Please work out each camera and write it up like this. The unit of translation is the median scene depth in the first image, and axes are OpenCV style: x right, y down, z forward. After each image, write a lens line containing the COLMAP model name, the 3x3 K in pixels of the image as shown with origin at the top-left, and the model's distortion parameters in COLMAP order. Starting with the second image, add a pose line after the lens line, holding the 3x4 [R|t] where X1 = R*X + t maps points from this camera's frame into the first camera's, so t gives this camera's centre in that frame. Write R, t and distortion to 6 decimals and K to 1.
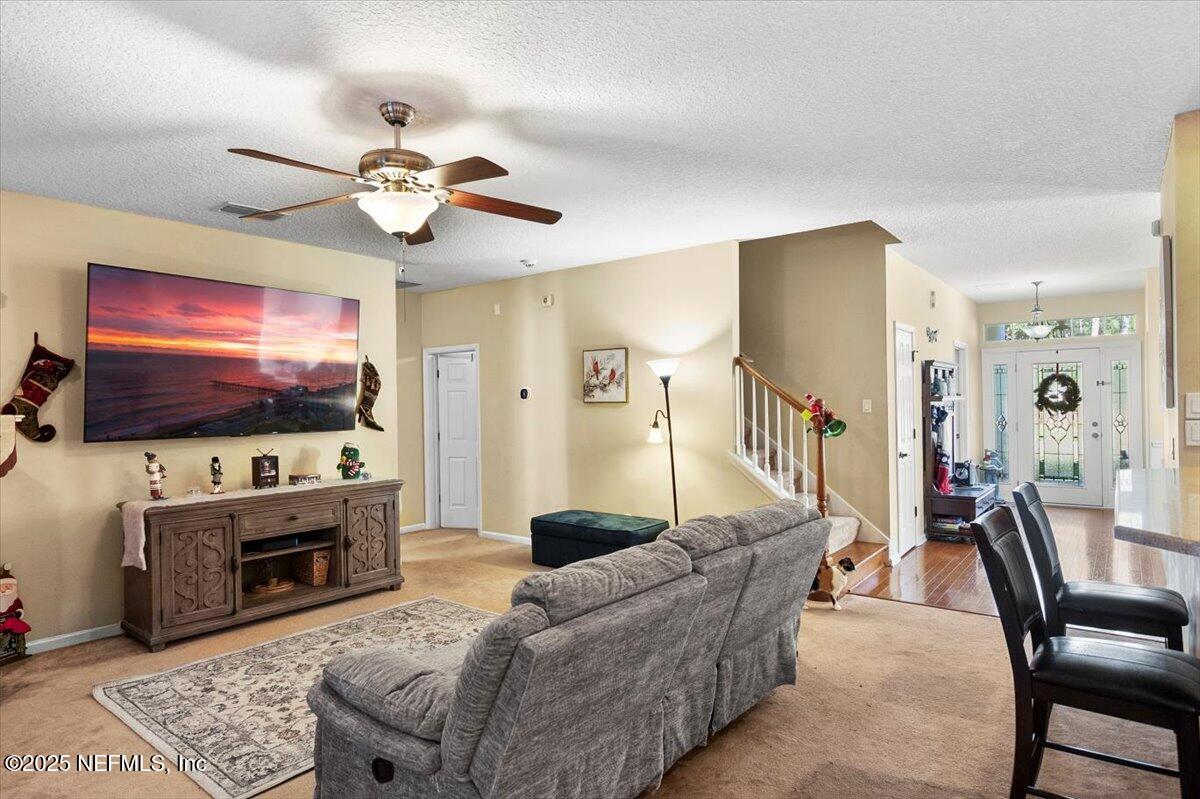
lens RADIAL K [[668.3, 0, 594.3], [0, 668.3, 399.1], [0, 0, 1]] dist [-0.004831, -0.000332]
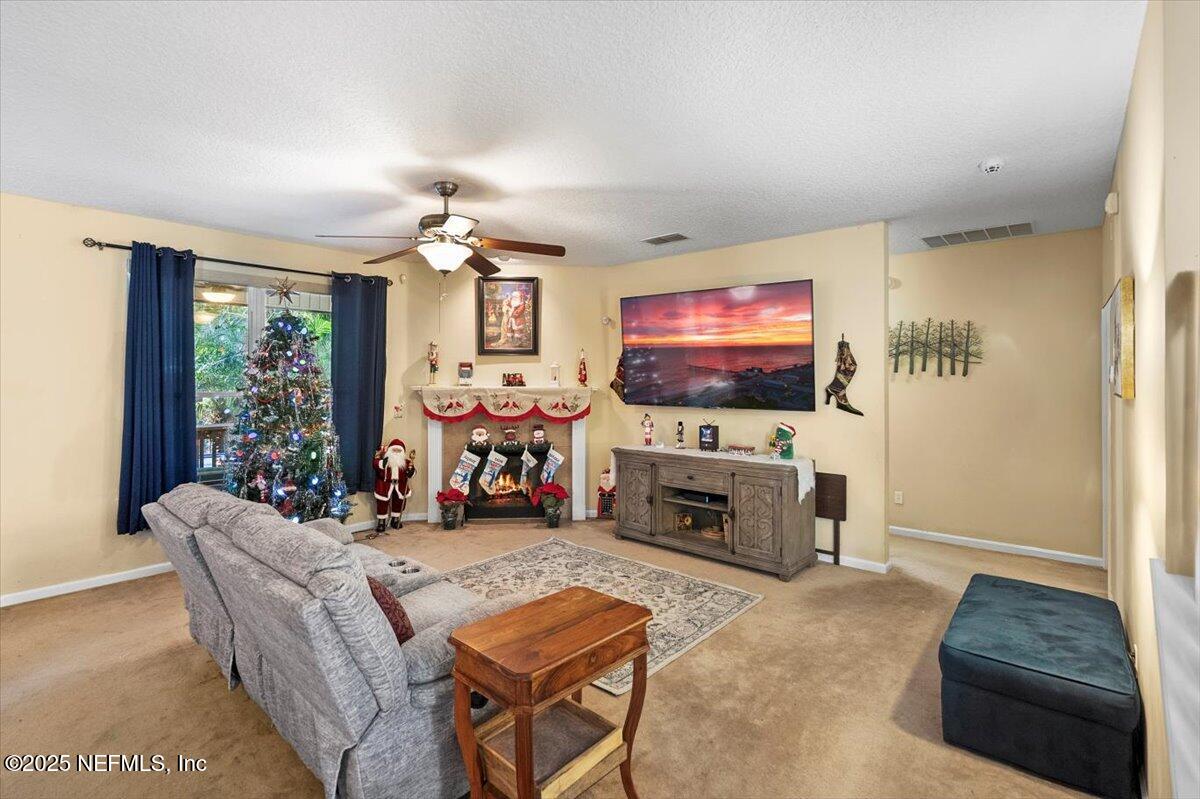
lens RADIAL K [[550.3, 0, 604.0], [0, 550.3, 387.4], [0, 0, 1]] dist [-0.002848, -0.000493]
pose [[-0.025644, 0.027386, -0.999296, 0.586573], [0.002337, 0.999624, 0.027335, -0.014597], [0.999668, -0.001635, -0.025698, 0.923898]]
